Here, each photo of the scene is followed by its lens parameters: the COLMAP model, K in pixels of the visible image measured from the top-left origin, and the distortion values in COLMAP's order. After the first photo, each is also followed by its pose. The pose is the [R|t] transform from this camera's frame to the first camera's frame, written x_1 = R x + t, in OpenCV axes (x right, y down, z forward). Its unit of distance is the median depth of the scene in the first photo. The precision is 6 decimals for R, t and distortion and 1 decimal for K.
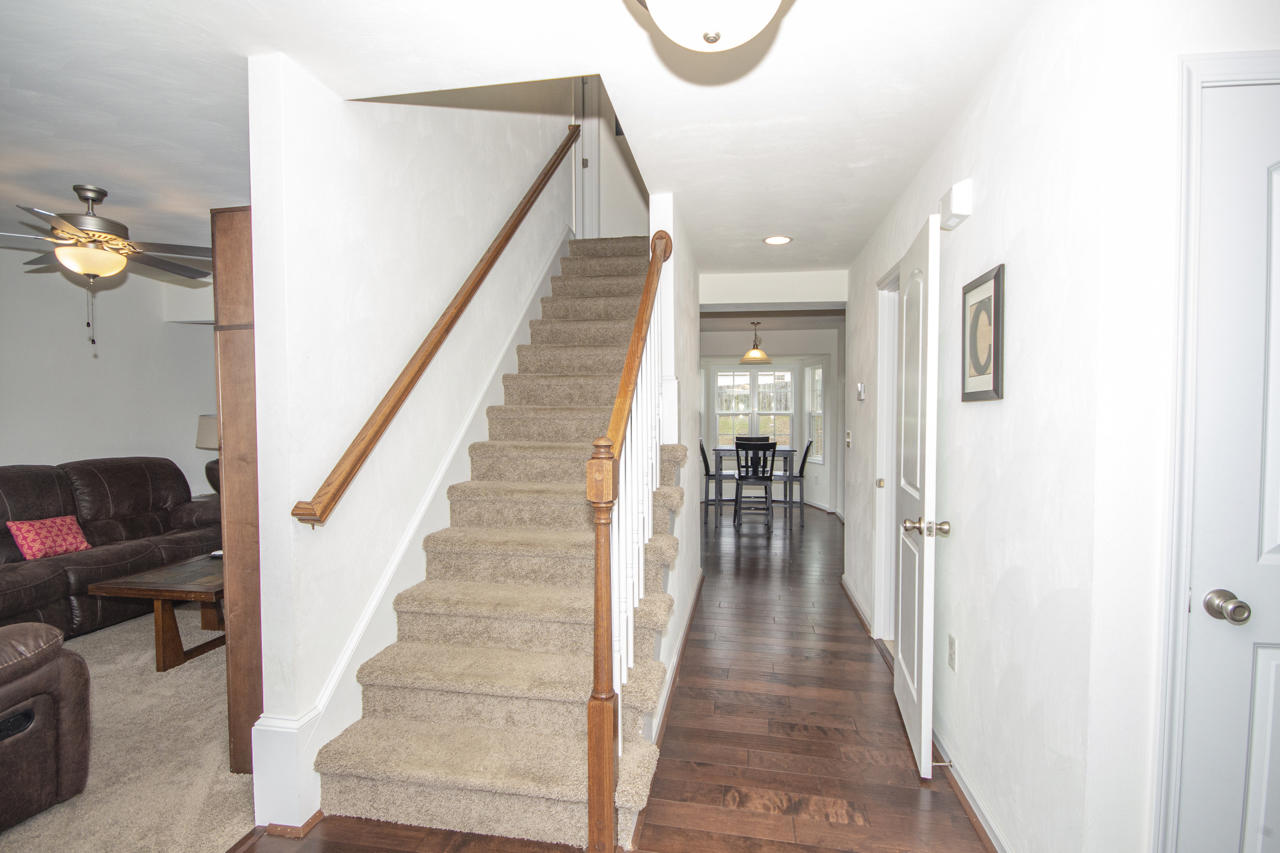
lens RADIAL K [[611.8, 0, 639.1], [0, 611.8, 433.2], [0, 0, 1]] dist [0.000297, -0.006219]
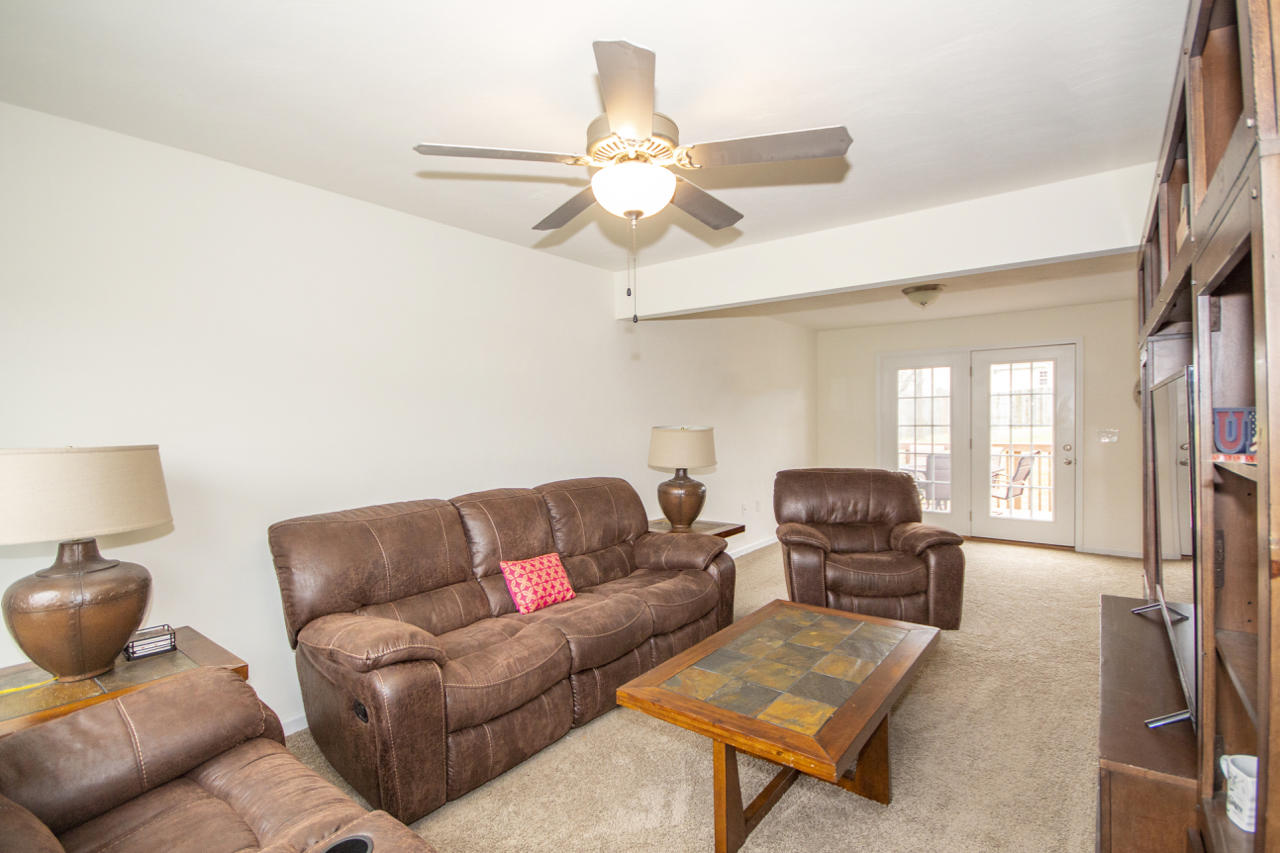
lens RADIAL K [[602.2, 0, 642.6], [0, 602.2, 433.3], [0, 0, 1]] dist [-0.000274, -0.002006]
pose [[0.890612, -0.001511, -0.454761, -0.495061], [-0.004907, 0.999904, -0.012931, -0.015050], [0.454737, 0.013748, 0.890520, 0.361533]]
